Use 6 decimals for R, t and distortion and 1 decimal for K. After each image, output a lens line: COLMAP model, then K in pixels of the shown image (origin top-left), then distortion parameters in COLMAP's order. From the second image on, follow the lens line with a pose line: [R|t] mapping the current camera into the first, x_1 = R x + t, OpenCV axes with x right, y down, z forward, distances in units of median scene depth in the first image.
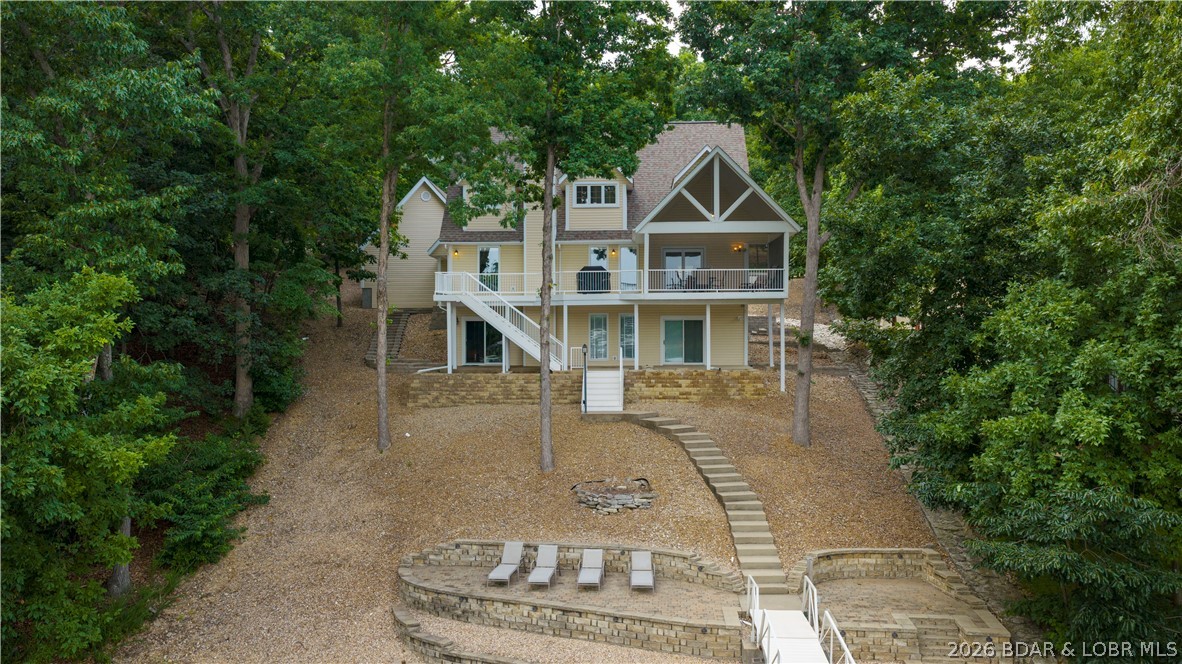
lens RADIAL K [[979.9, 0, 593.8], [0, 979.9, 335.3], [0, 0, 1]] dist [0.037573, -0.005885]
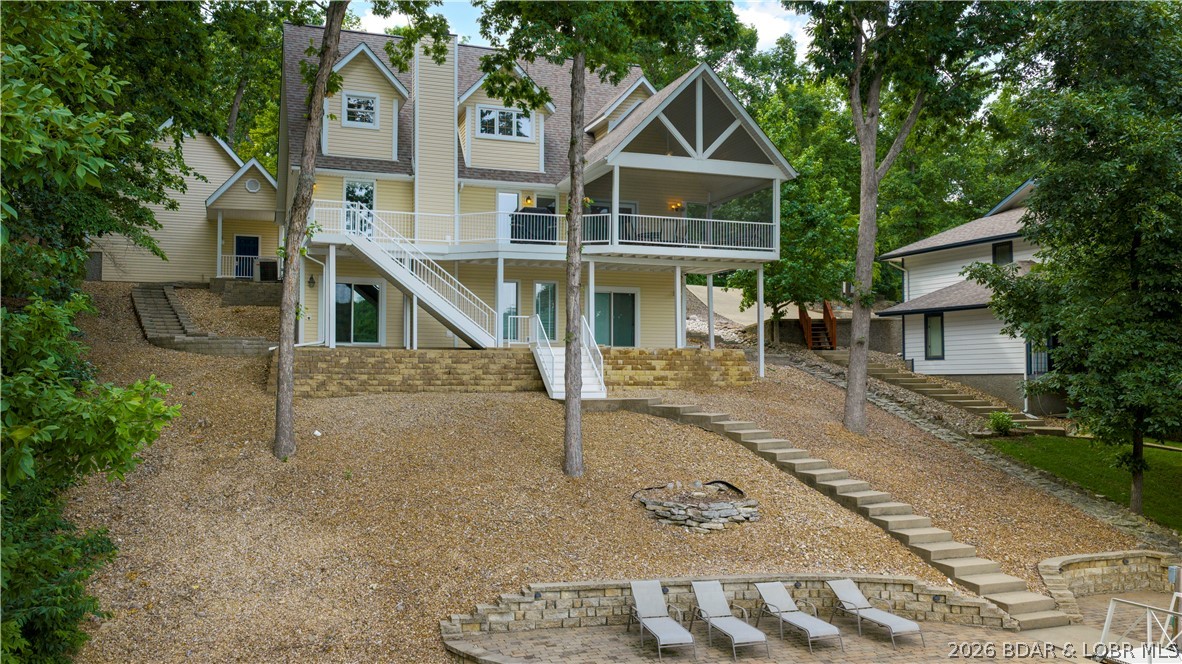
lens RADIAL K [[979.9, 0, 593.8], [0, 979.9, 335.3], [0, 0, 1]] dist [0.037573, -0.005885]
pose [[0.922199, 0.021807, 0.386100, -0.259648], [-0.004794, 0.998977, -0.044972, 0.062630], [-0.386685, 0.039623, 0.921360, 0.324472]]
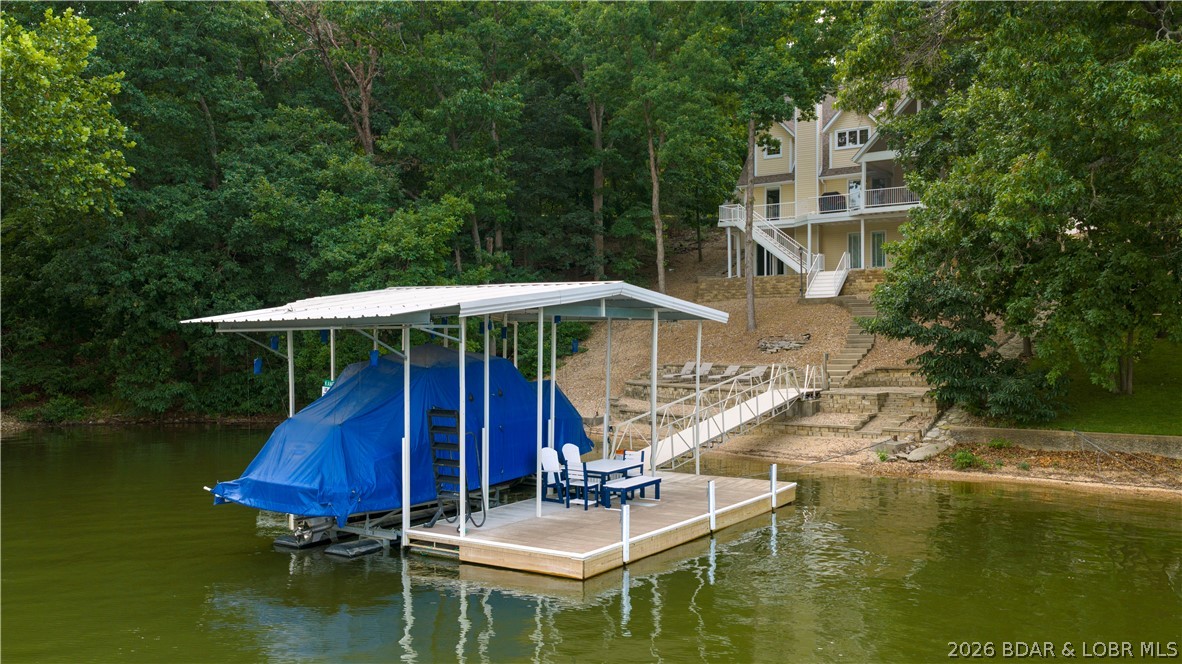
lens RADIAL K [[979.9, 0, 593.8], [0, 979.9, 335.3], [0, 0, 1]] dist [0.037573, -0.005885]
pose [[0.850649, -0.004240, -0.525717, 0.442545], [0.006647, 0.999974, 0.002691, 0.120833], [0.525692, -0.005784, 0.850655, -0.289818]]
